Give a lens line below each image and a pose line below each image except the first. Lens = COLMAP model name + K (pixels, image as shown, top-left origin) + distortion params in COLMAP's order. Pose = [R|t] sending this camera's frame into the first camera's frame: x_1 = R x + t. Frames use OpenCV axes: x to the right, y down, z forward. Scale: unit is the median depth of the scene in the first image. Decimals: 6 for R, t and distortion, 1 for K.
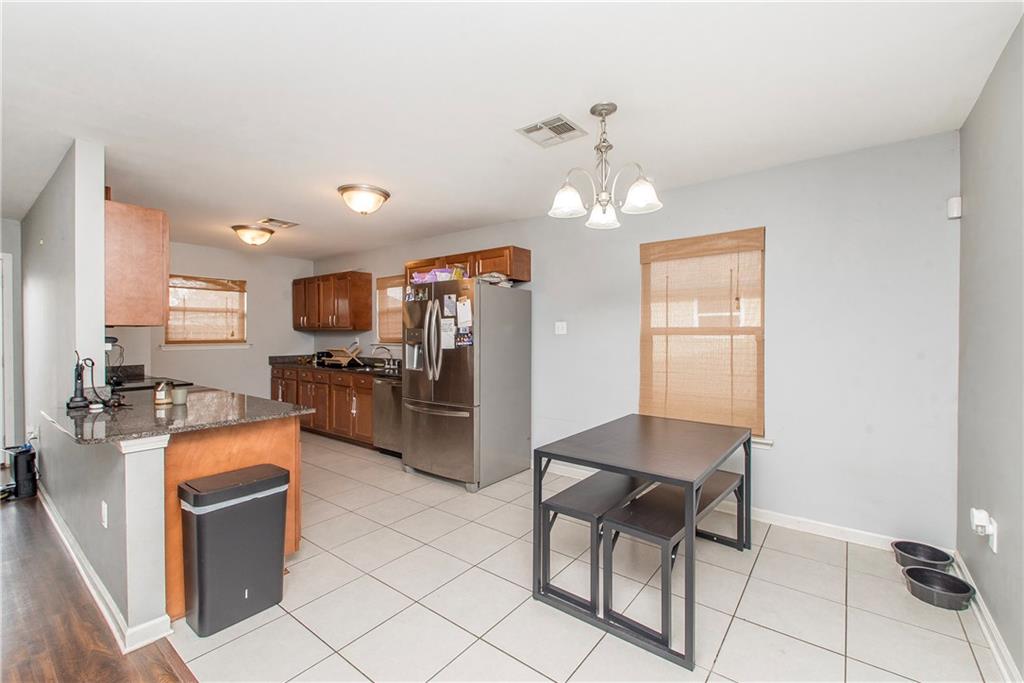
lens RADIAL K [[438.3, 0, 516.3], [0, 438.3, 338.0], [0, 0, 1]] dist [0.023715, 0.000301]
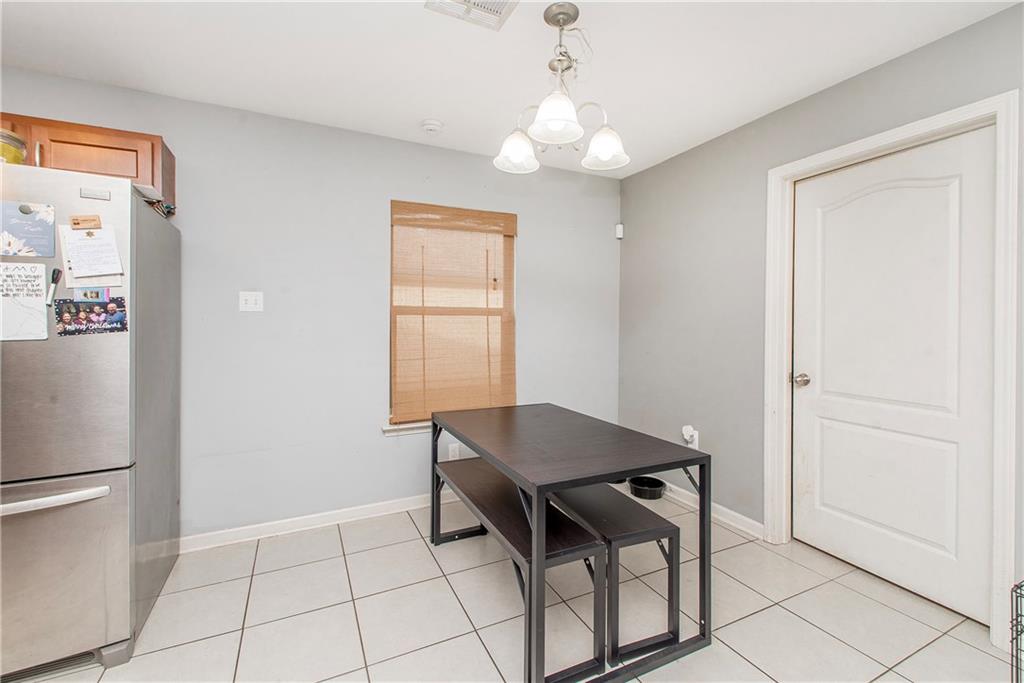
lens RADIAL K [[438.3, 0, 513.0], [0, 438.3, 332.3], [0, 0, 1]] dist [0.023715, 0.000301]
pose [[0.448497, -0.018442, 0.893594, -0.337858], [-0.000494, 0.999782, 0.020882, 0.008848], [-0.893784, -0.009807, 0.448390, 0.462174]]
